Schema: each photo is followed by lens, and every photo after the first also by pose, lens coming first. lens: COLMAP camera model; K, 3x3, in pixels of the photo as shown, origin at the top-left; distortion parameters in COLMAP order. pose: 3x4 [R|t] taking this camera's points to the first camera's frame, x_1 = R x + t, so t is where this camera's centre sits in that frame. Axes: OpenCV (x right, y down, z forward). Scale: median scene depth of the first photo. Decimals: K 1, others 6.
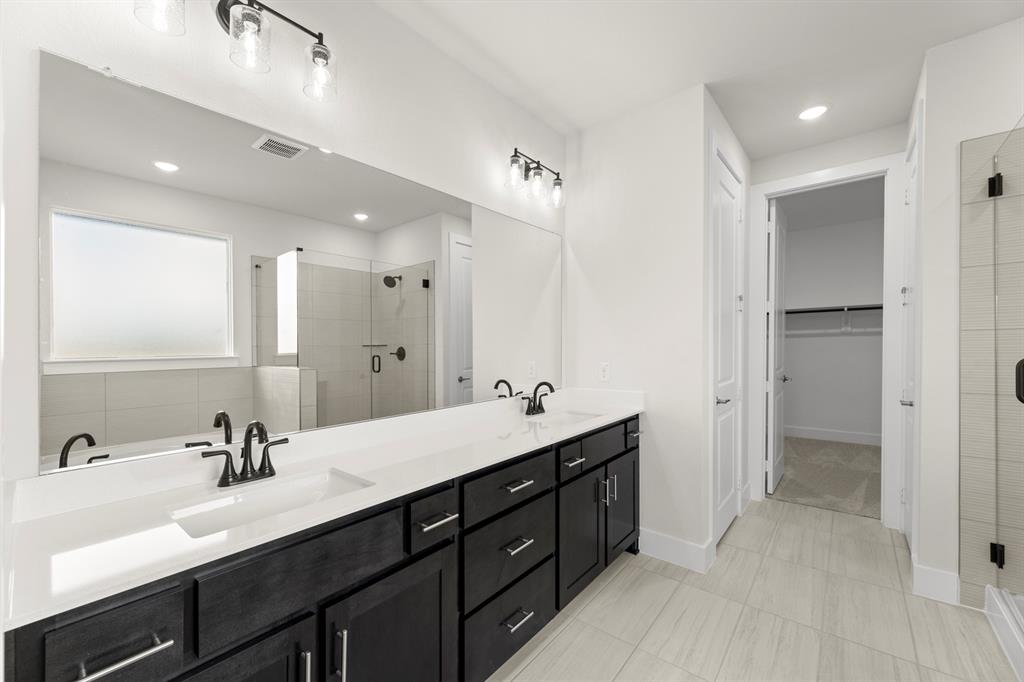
lens RADIAL K [[412.9, 0, 516.0], [0, 412.9, 345.8], [0, 0, 1]] dist [0.000898, 0.000425]
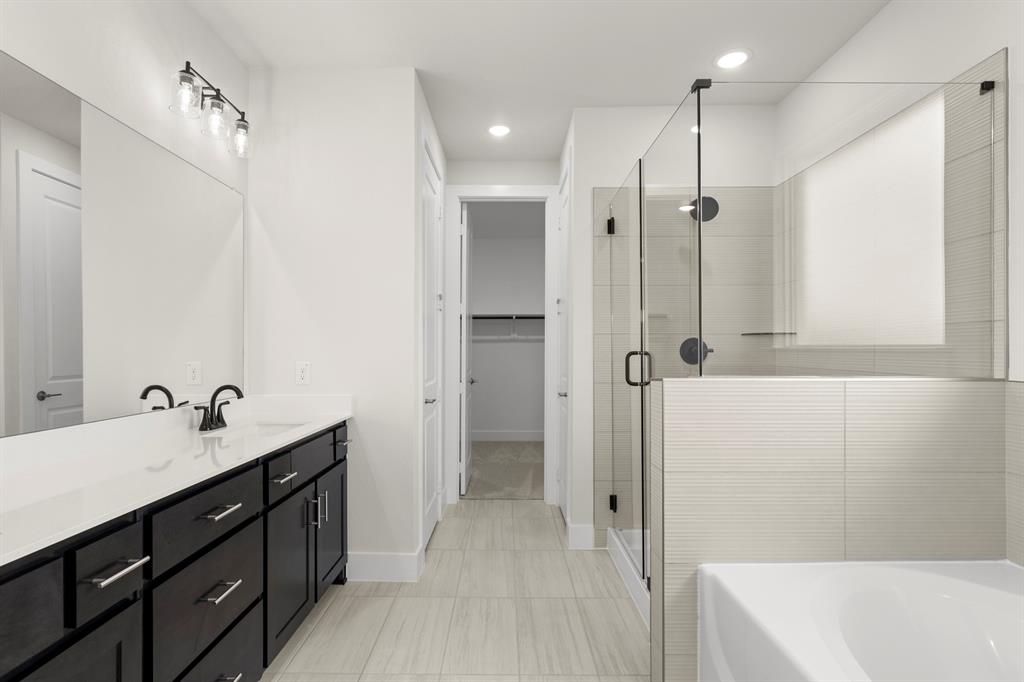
lens RADIAL K [[496.3, 0, 532.2], [0, 496.3, 347.1], [0, 0, 1]] dist [0.001611, 0.000253]
pose [[0.752897, 0.007493, 0.658096, -0.096606], [0.001368, 0.999915, -0.012950, 0.027347], [-0.658137, 0.010650, 0.752823, -0.037619]]
